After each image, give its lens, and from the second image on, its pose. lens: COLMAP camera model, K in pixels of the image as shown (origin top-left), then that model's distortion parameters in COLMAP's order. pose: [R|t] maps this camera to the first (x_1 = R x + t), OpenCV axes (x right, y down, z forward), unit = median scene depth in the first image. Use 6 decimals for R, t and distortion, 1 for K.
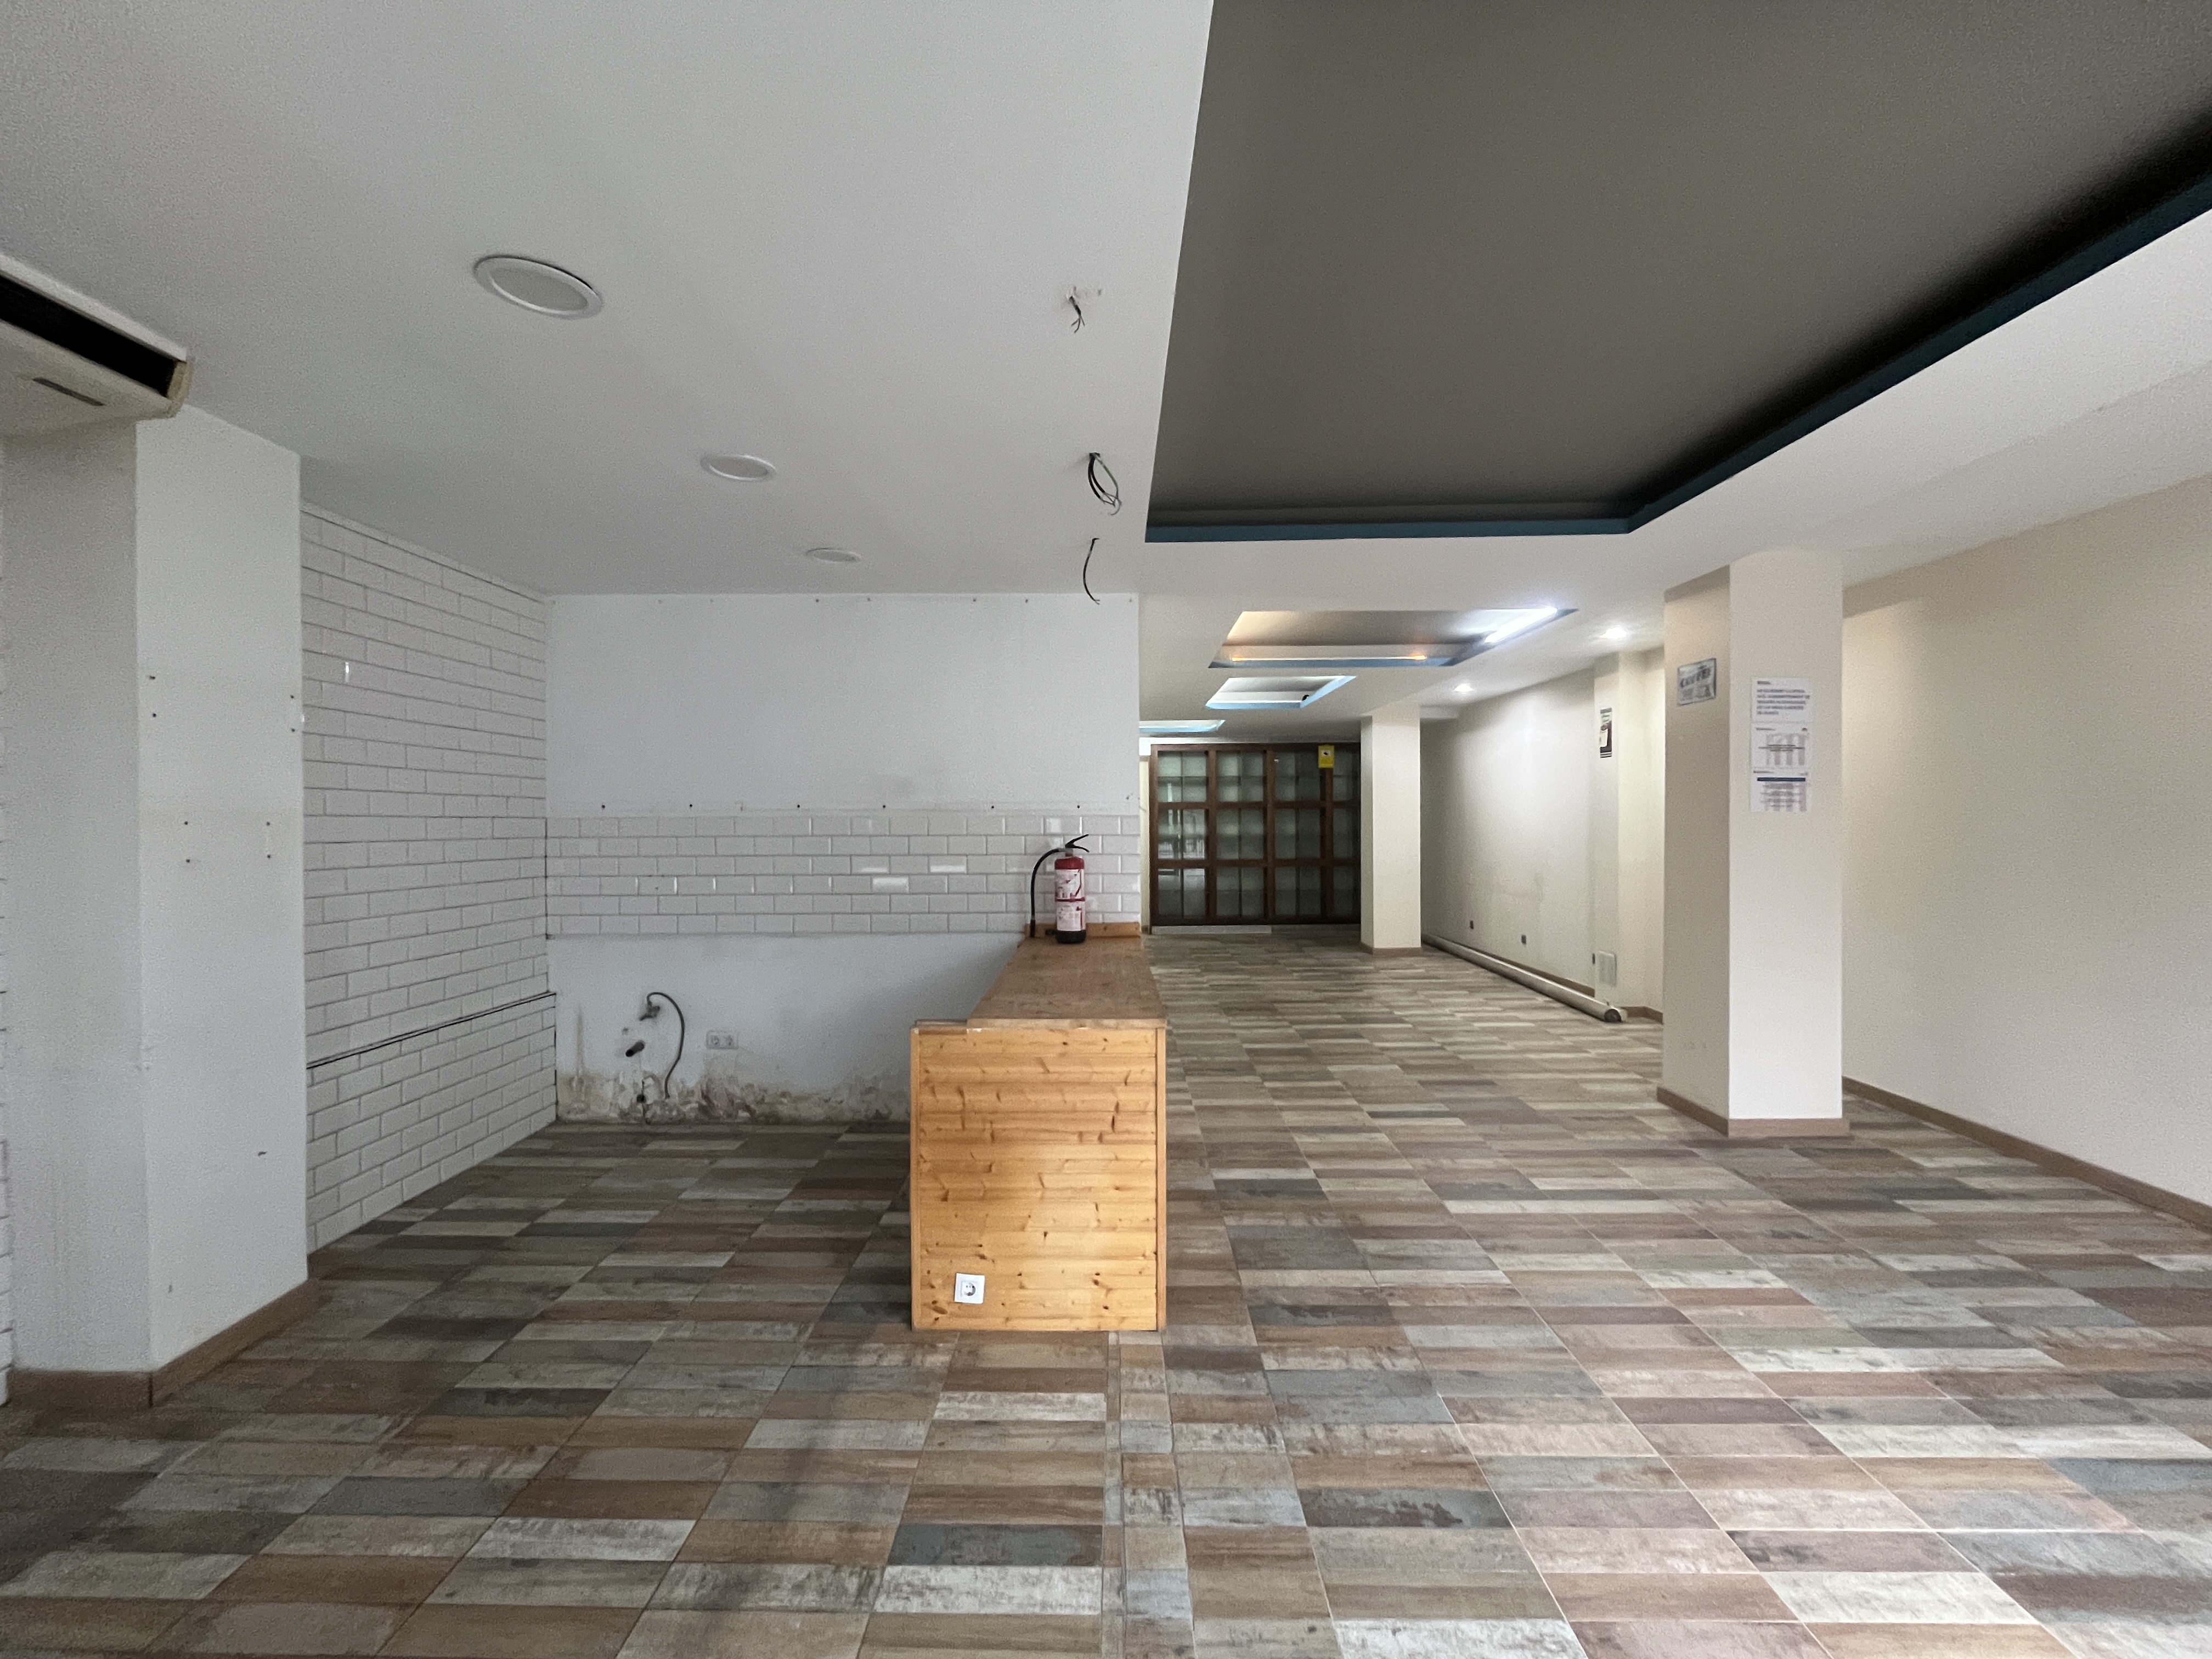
lens RADIAL K [[892.0, 0, 1100.3], [0, 892.0, 830.4], [0, 0, 1]] dist [-0.002350, -0.000467]
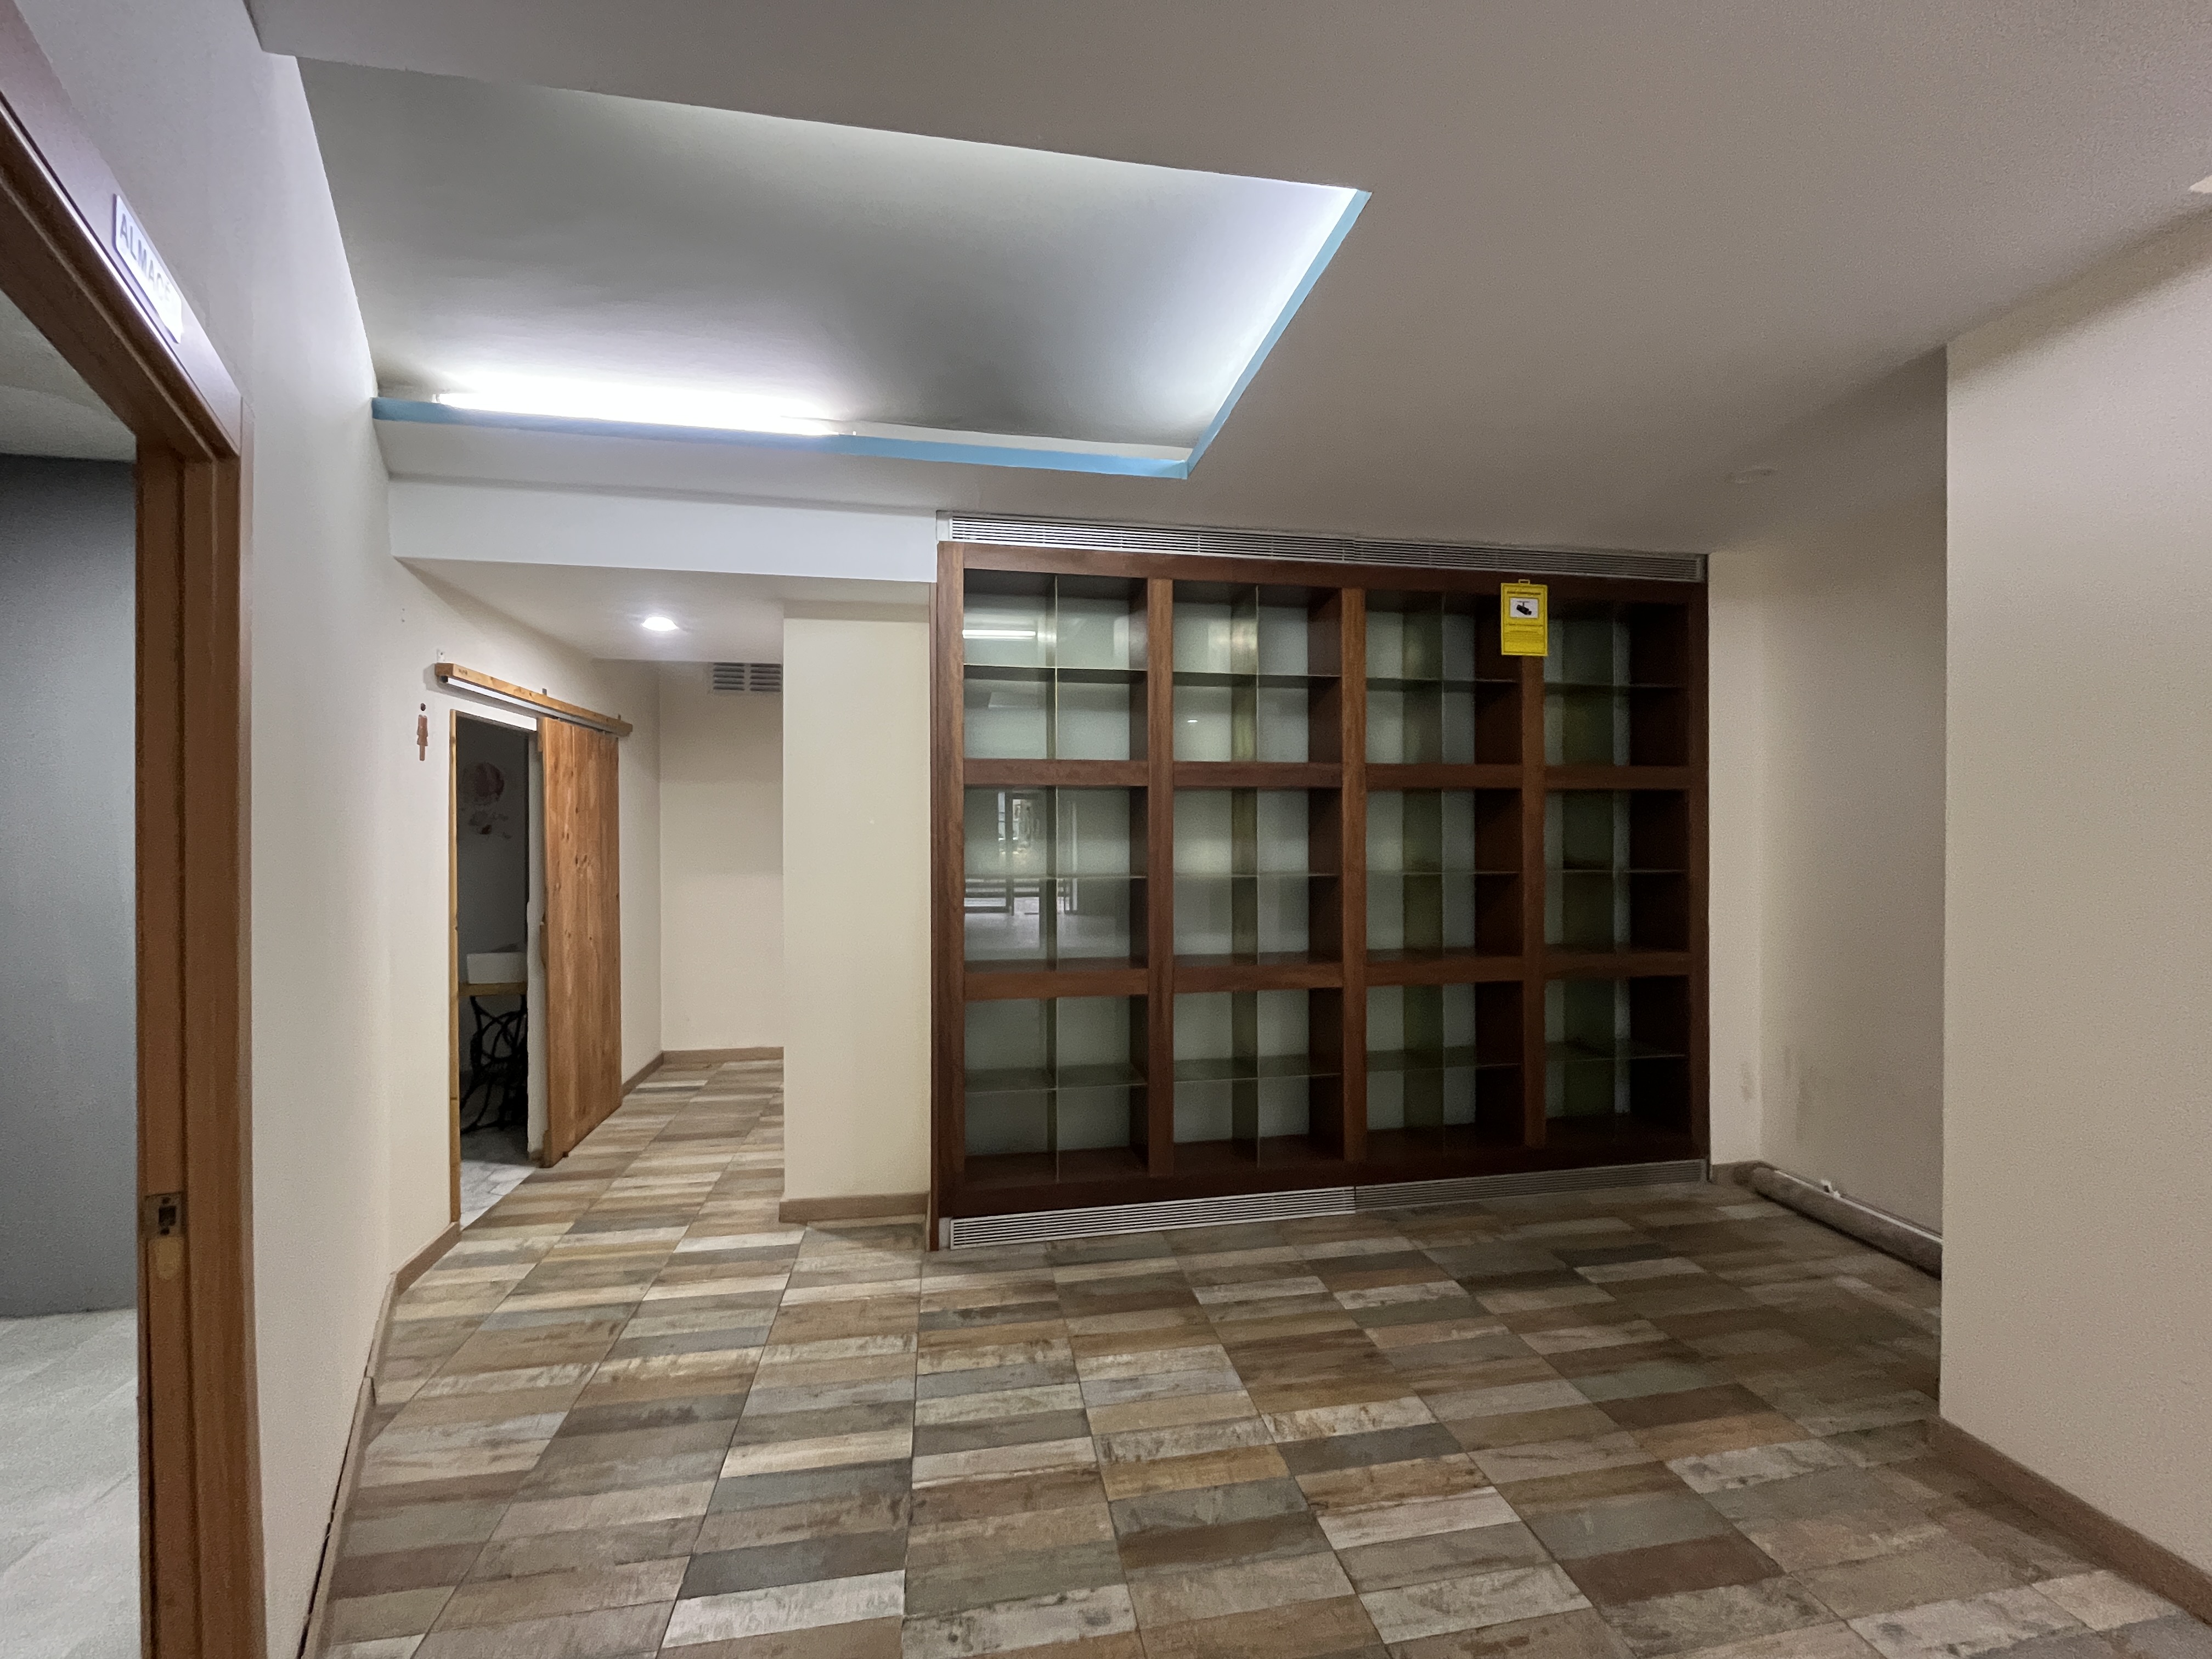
lens RADIAL K [[892.0, 0, 1111.2], [0, 892.0, 834.2], [0, 0, 1]] dist [-0.002350, -0.000467]
pose [[0.979640, 0.007137, 0.200633, 0.233231], [-0.005729, 0.999955, -0.007598, -0.028074], [-0.200678, 0.006294, 0.979637, 3.058524]]
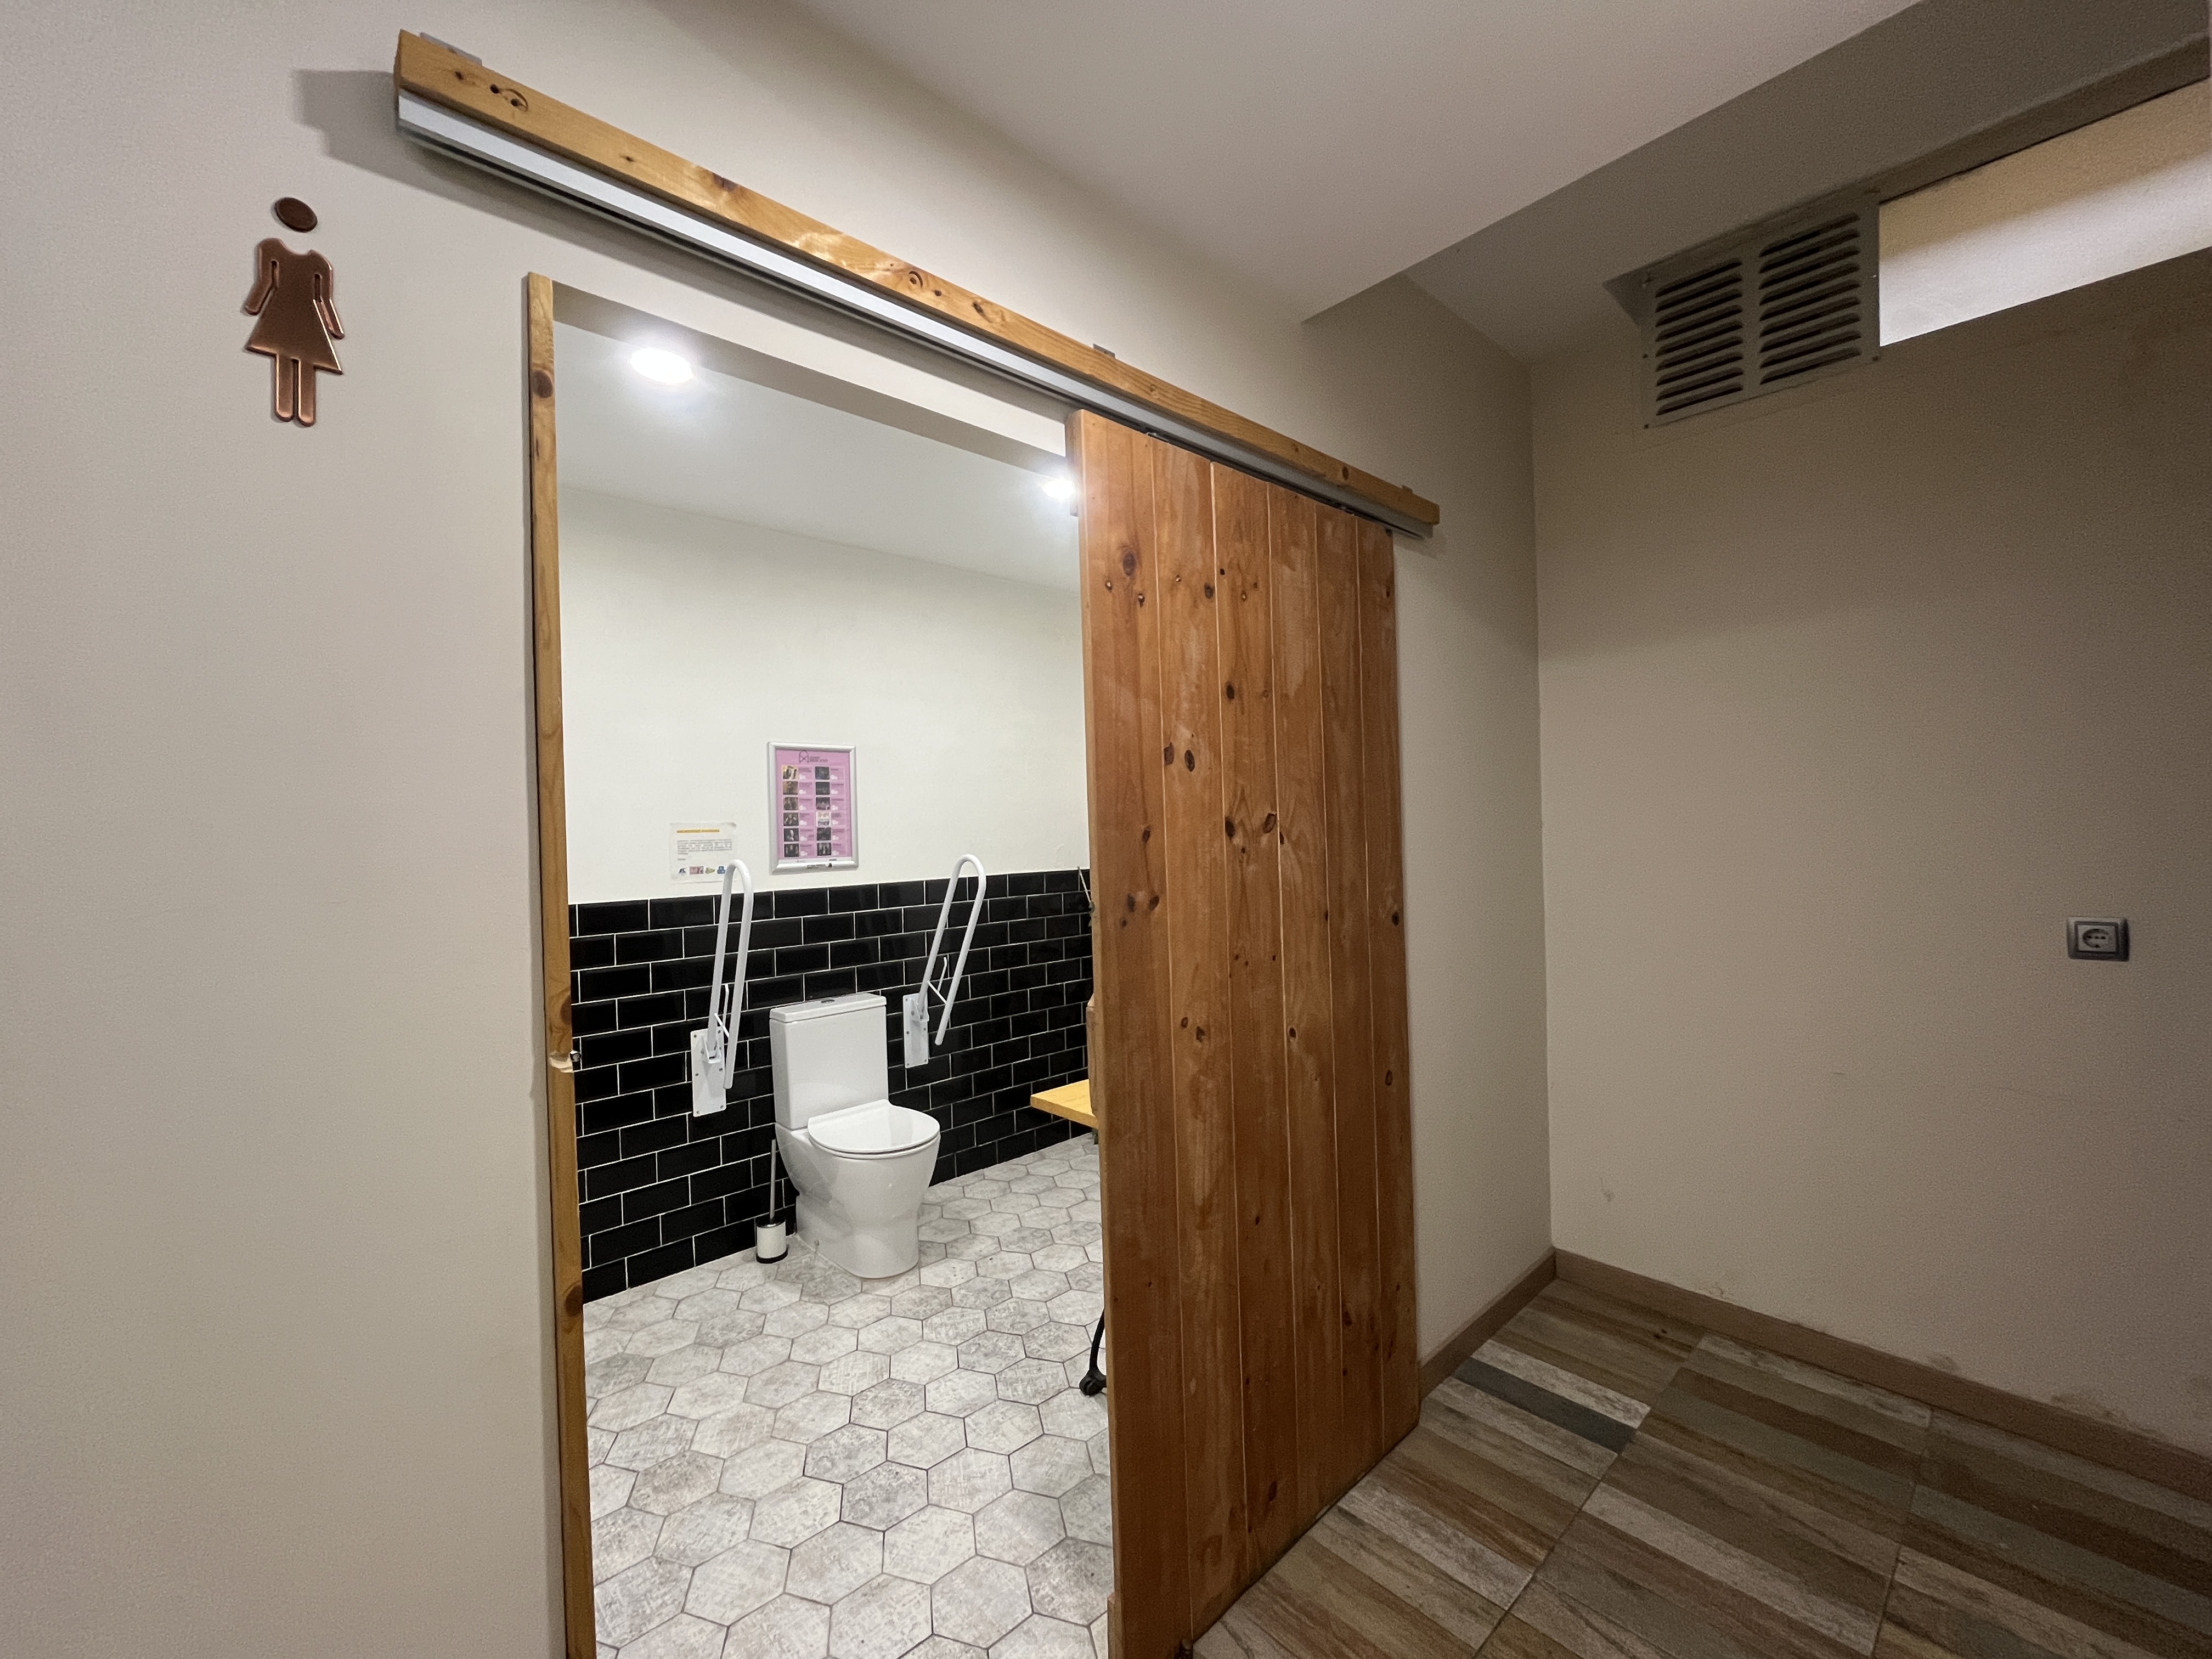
lens RADIAL K [[892.0, 0, 1103.6], [0, 892.0, 826.7], [0, 0, 1]] dist [-0.002350, -0.000467]
pose [[0.692638, -0.008205, -0.721238, 0.003426], [0.017934, 0.999822, 0.005849, 0.003939], [0.721062, -0.016986, 0.692662, 4.240703]]
